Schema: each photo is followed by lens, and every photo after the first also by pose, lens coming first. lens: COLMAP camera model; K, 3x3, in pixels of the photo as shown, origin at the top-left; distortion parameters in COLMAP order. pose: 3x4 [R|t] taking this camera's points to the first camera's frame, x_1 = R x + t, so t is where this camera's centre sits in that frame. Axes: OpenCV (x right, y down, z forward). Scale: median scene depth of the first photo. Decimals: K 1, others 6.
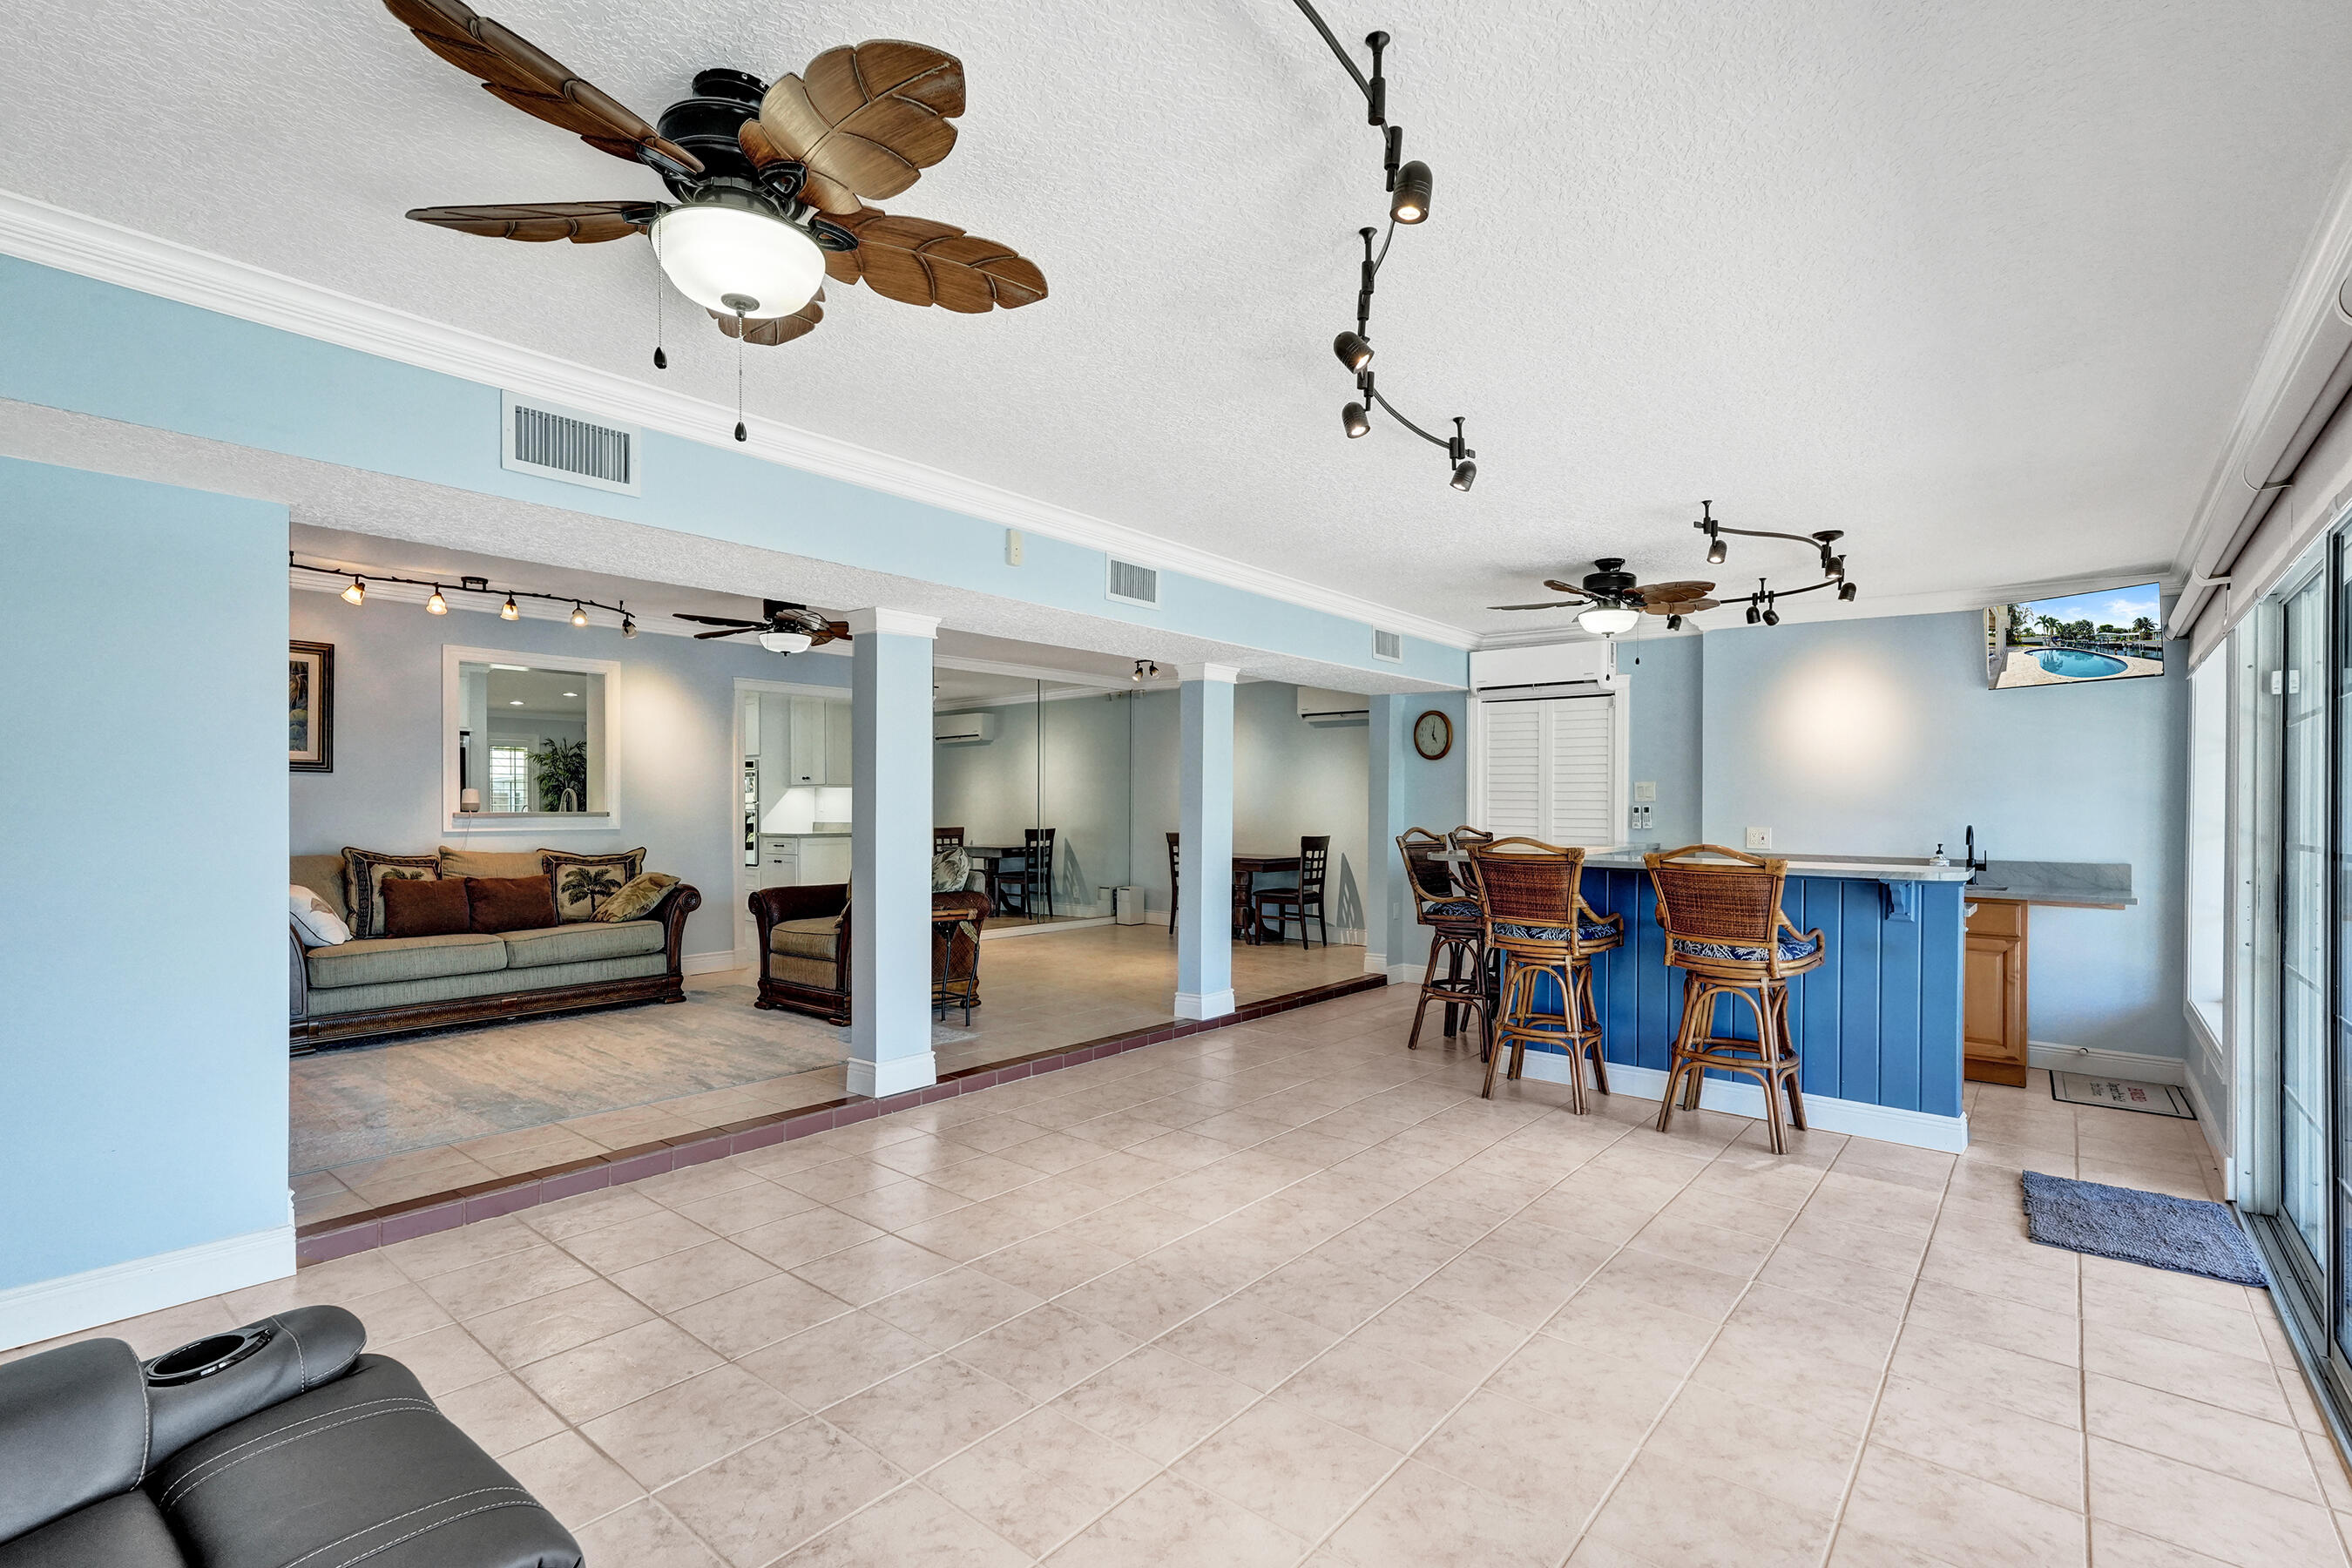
lens RADIAL K [[1067.2, 0, 1172.5], [0, 1067.2, 788.7], [0, 0, 1]] dist [0.003085, 0.000964]
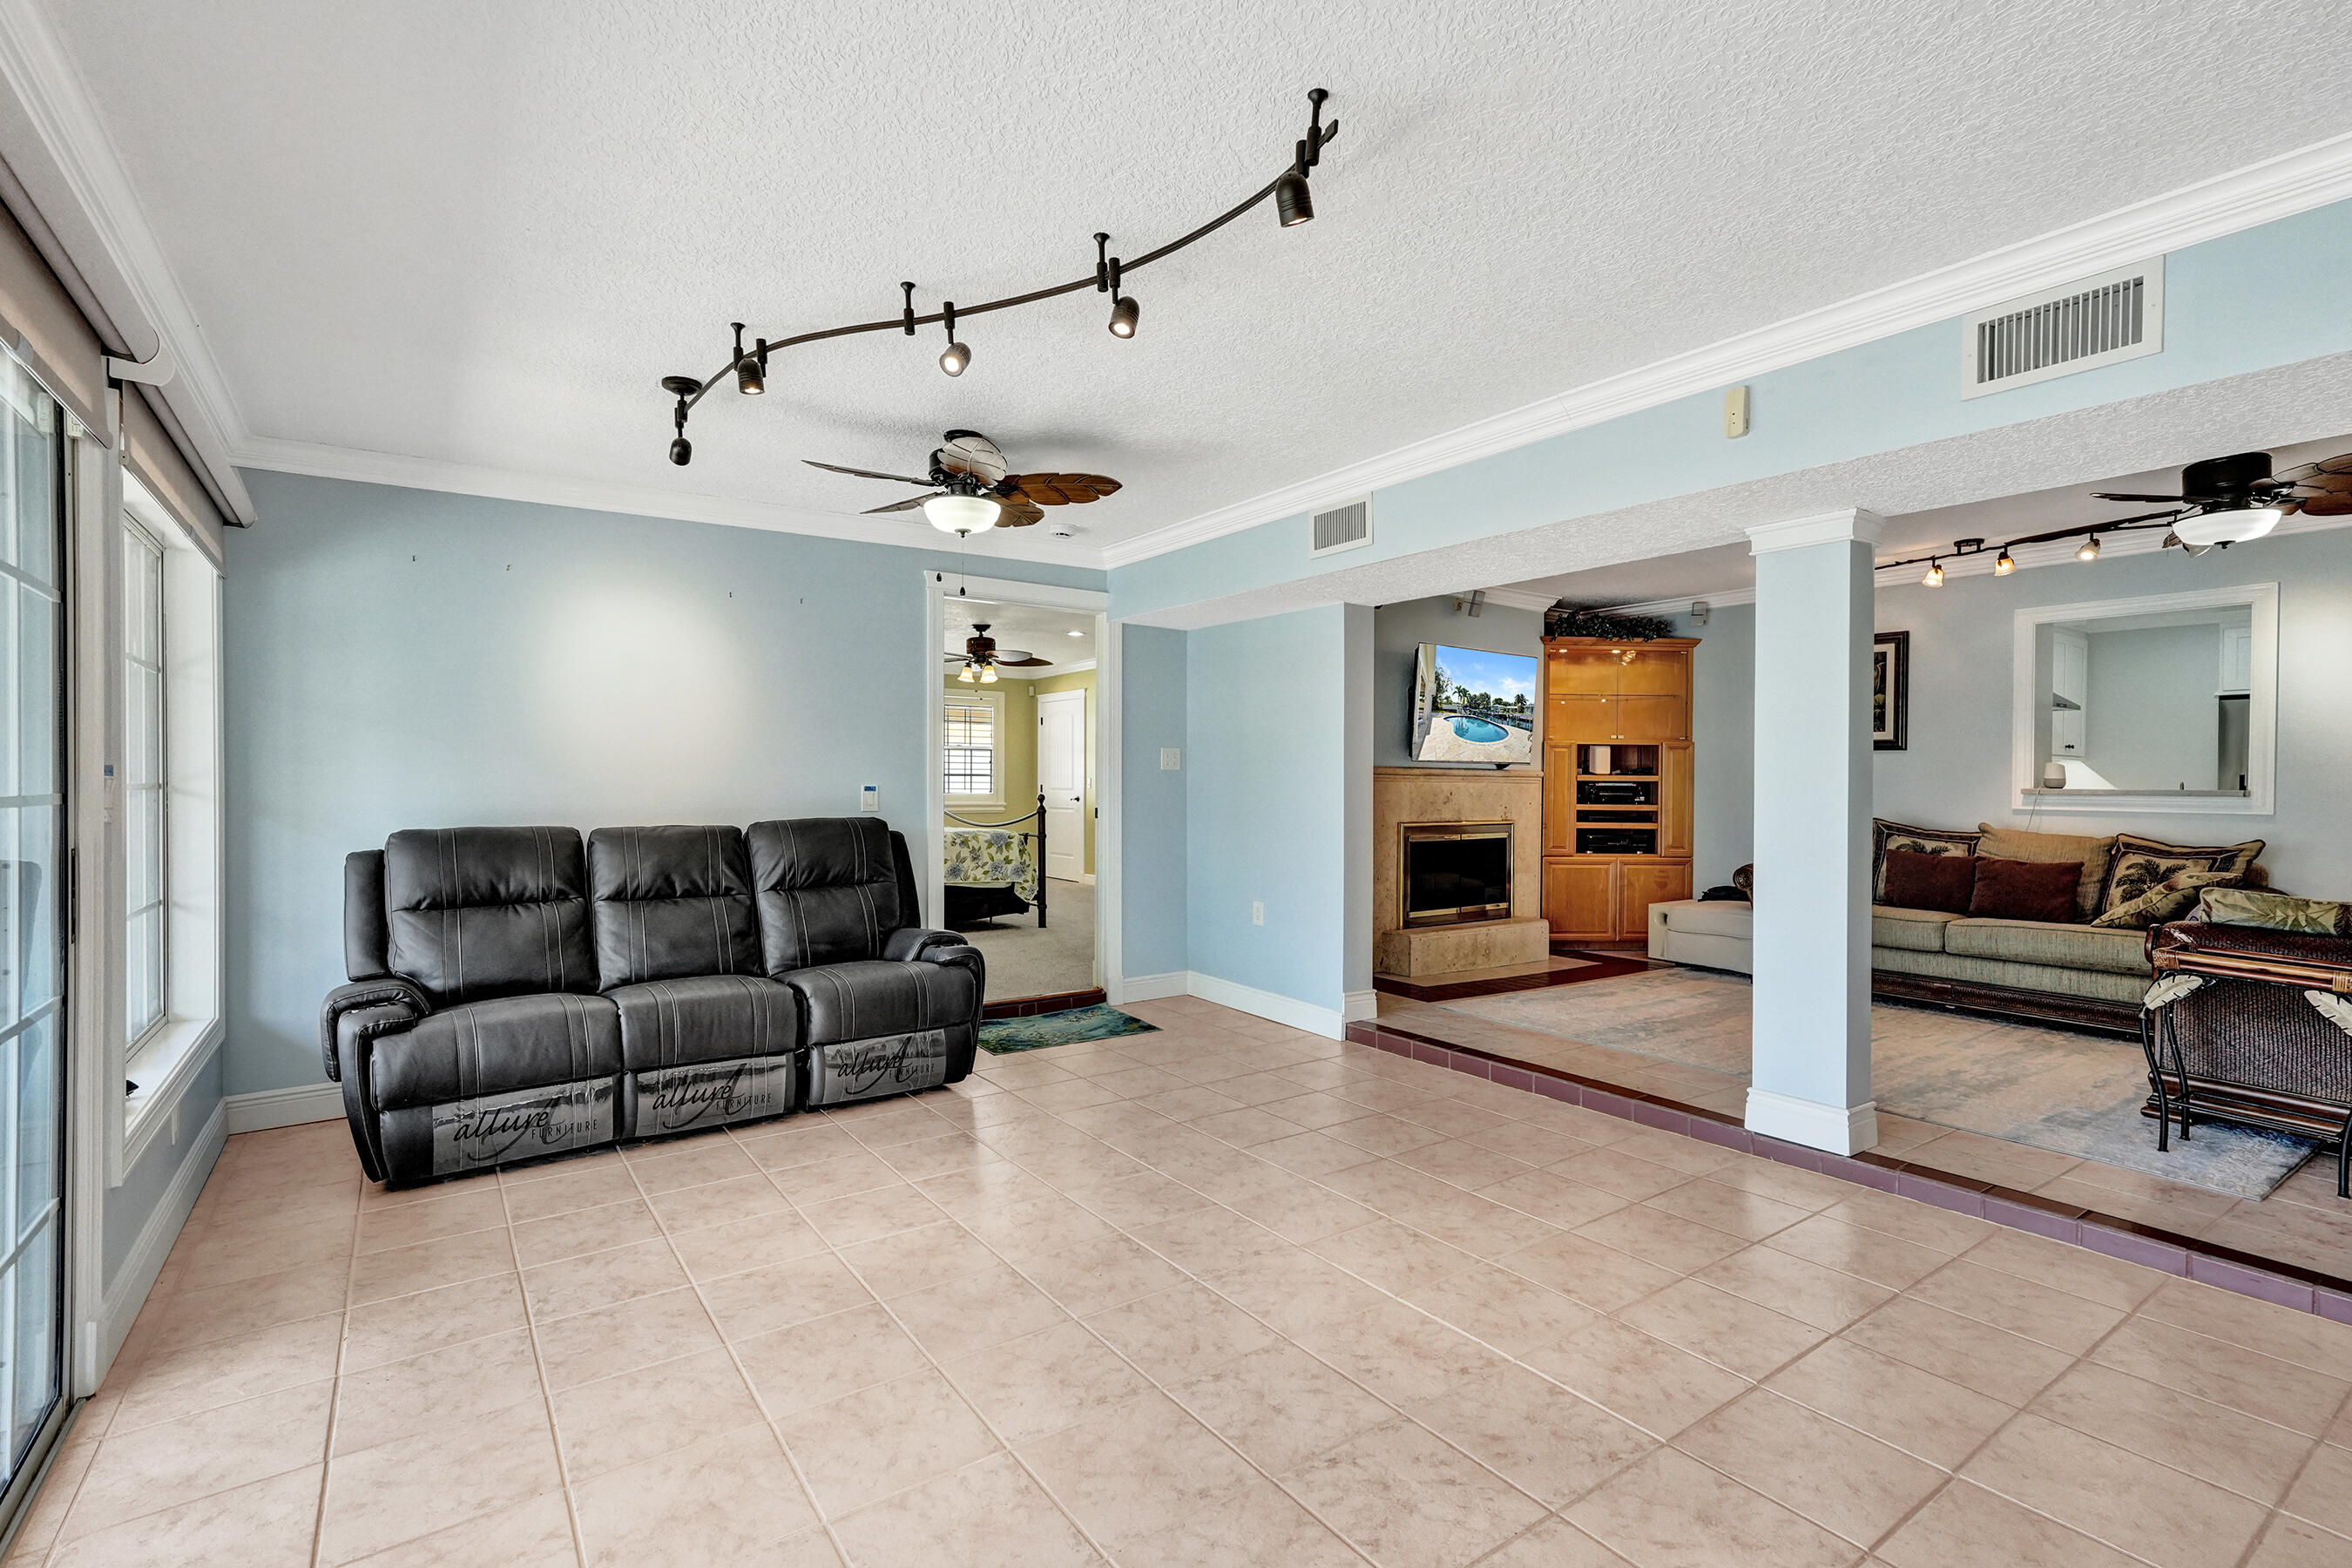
lens RADIAL K [[1067.2, 0, 1172.5], [0, 1067.2, 788.7], [0, 0, 1]] dist [0.003085, 0.000964]
pose [[-0.247833, 0.002717, -0.968799, 0.470723], [0.006387, 0.999979, 0.001171, 0.018830], [0.968782, -0.005897, -0.247846, 0.587897]]
